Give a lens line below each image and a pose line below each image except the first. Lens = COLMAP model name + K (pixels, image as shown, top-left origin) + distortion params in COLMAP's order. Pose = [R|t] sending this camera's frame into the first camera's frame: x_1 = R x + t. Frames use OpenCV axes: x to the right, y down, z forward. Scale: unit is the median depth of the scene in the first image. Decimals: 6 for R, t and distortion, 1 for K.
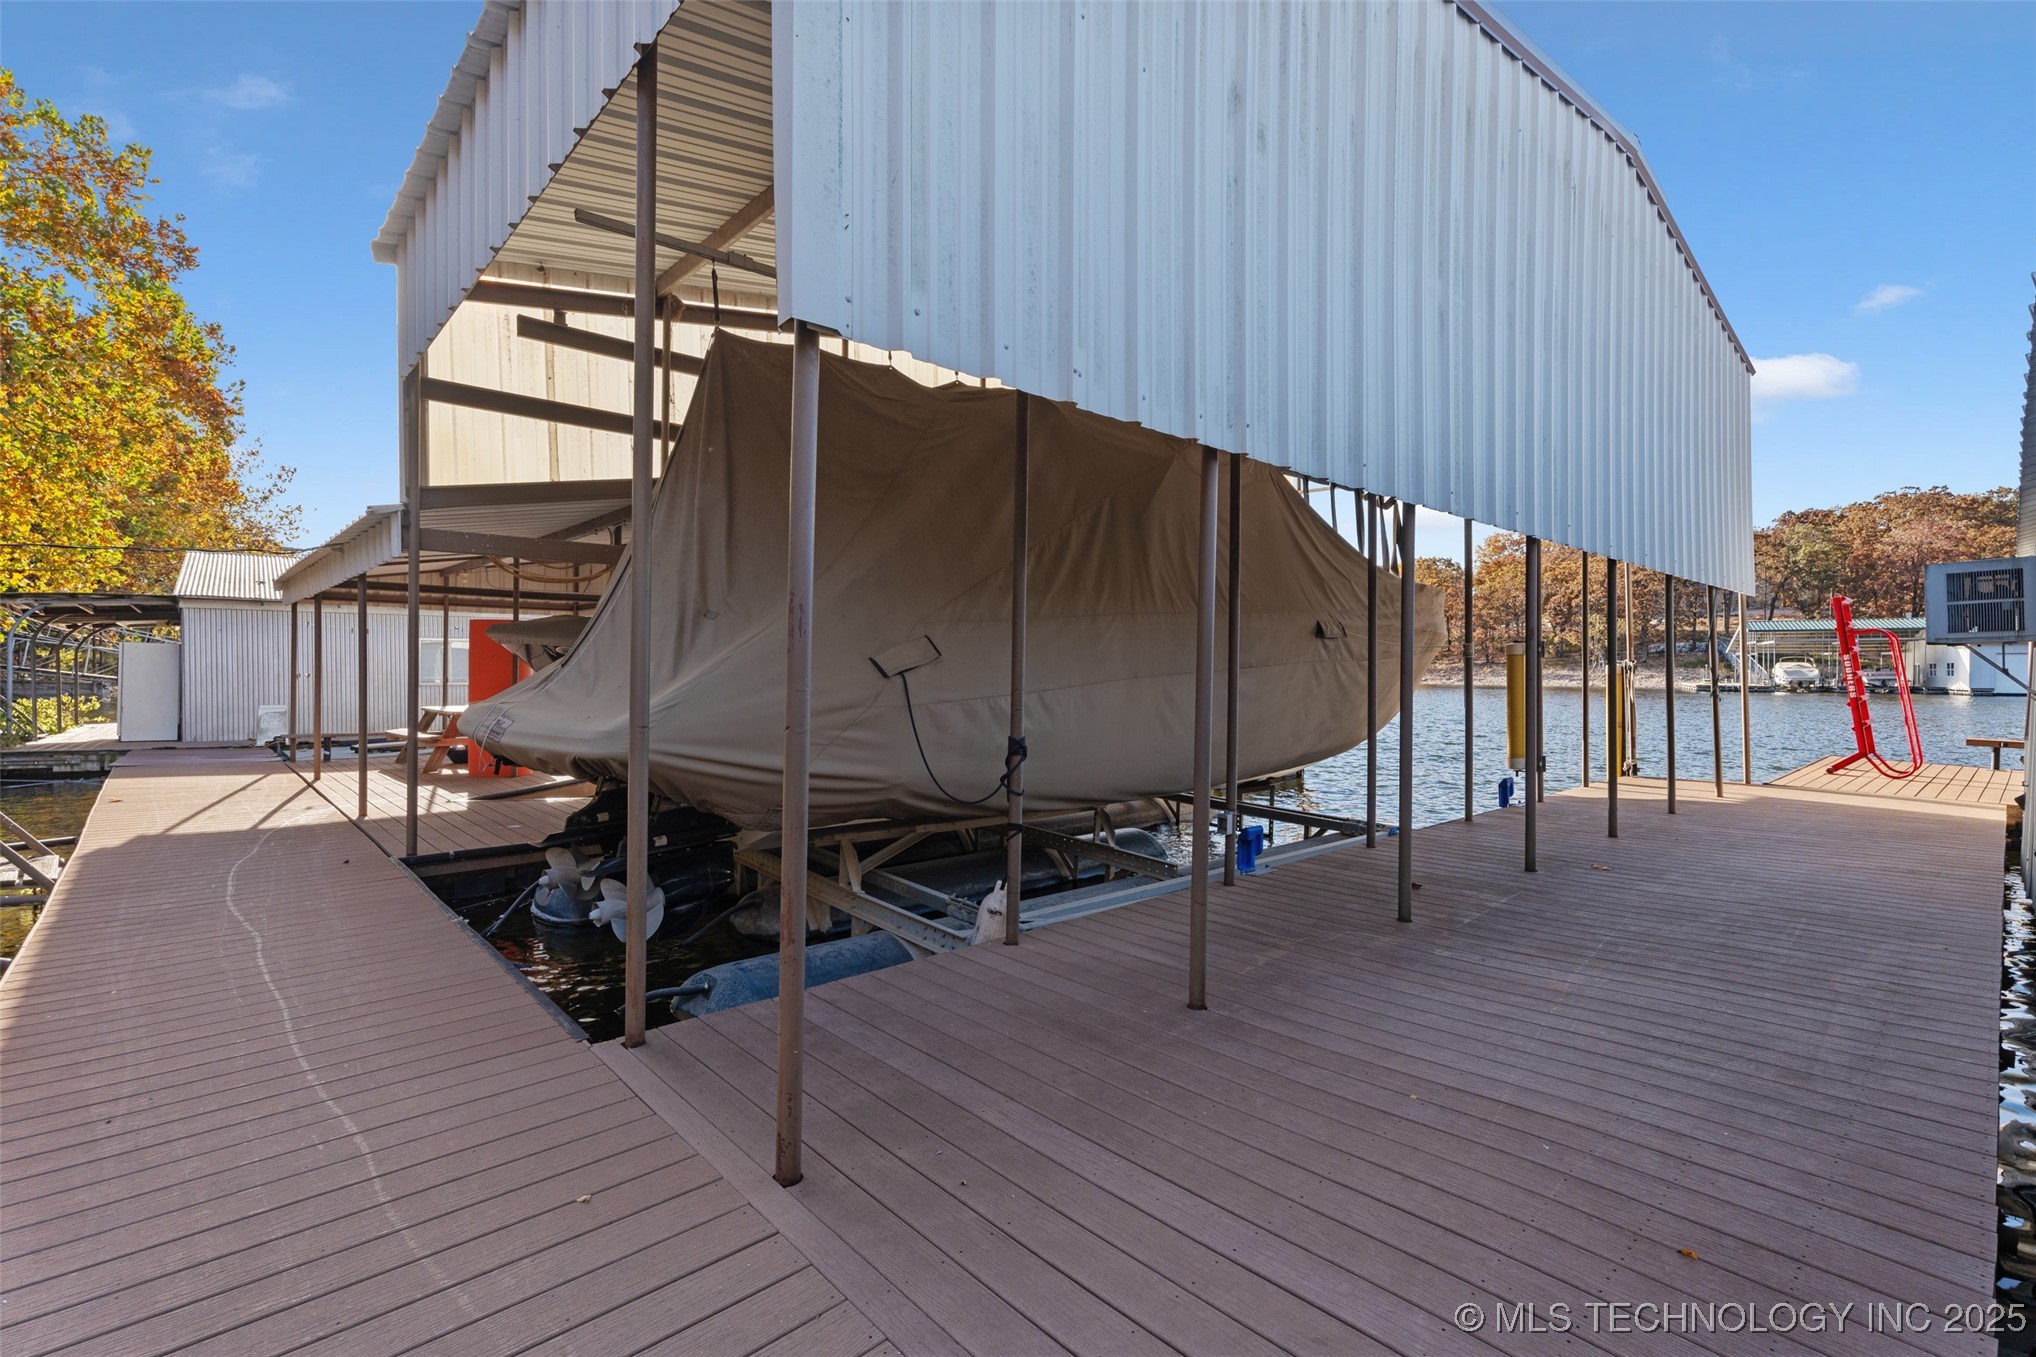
lens RADIAL K [[909.4, 0, 1025.5], [0, 909.4, 655.7], [0, 0, 1]] dist [0.000319, -0.000025]
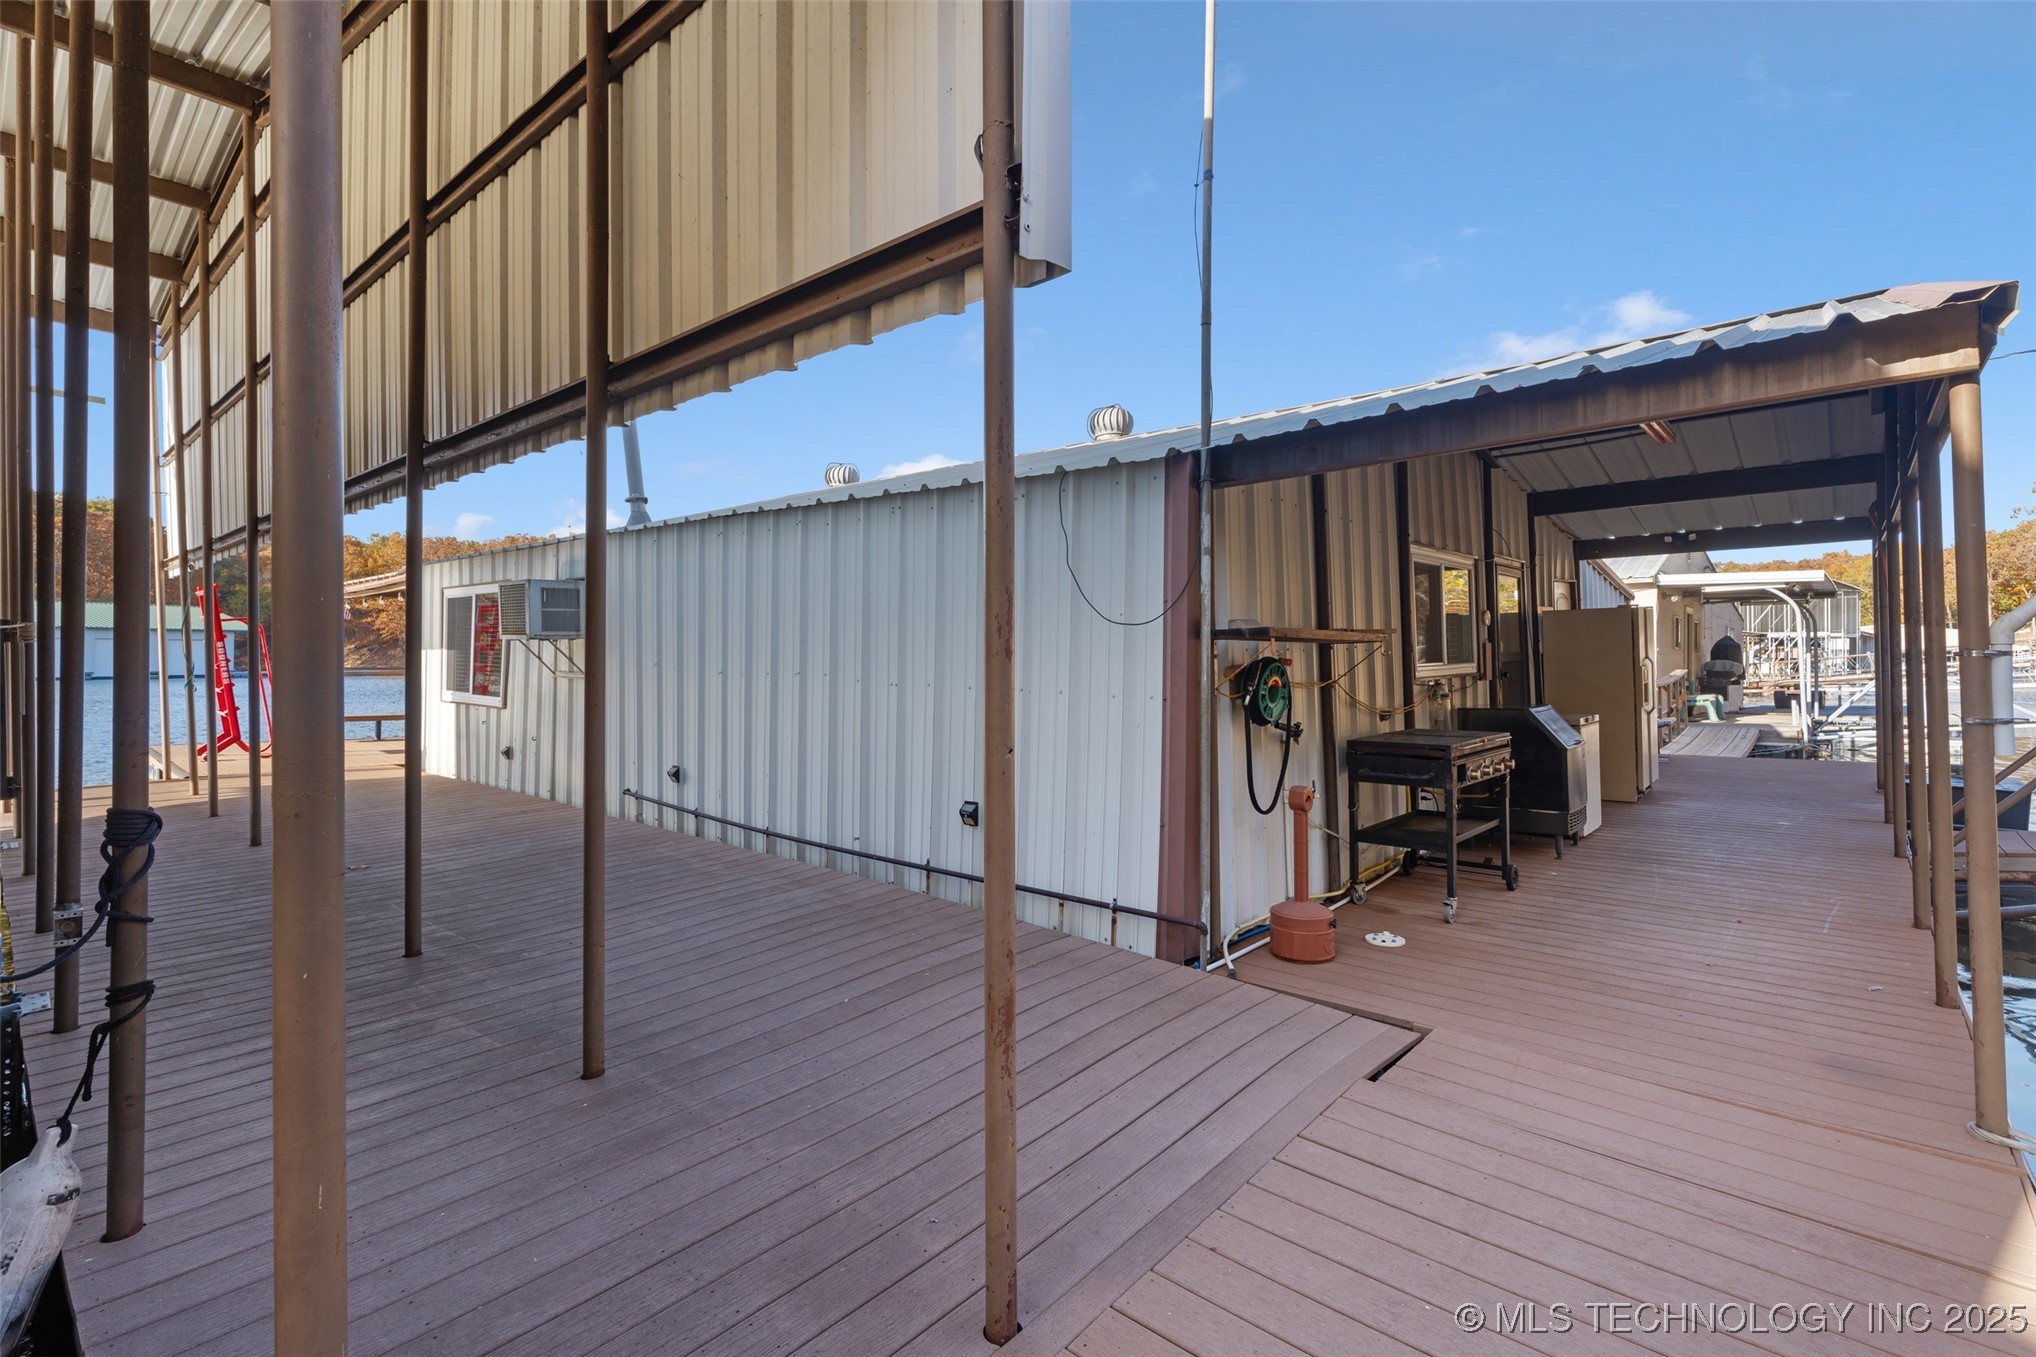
lens RADIAL K [[909.4, 0, 1025.5], [0, 909.4, 655.7], [0, 0, 1]] dist [0.000319, -0.000025]
pose [[-0.109033, -0.005841, 0.994021, -0.737736], [-0.014038, 0.999892, 0.004336, -0.007790], [-0.993939, -0.013481, -0.109103, 0.759429]]
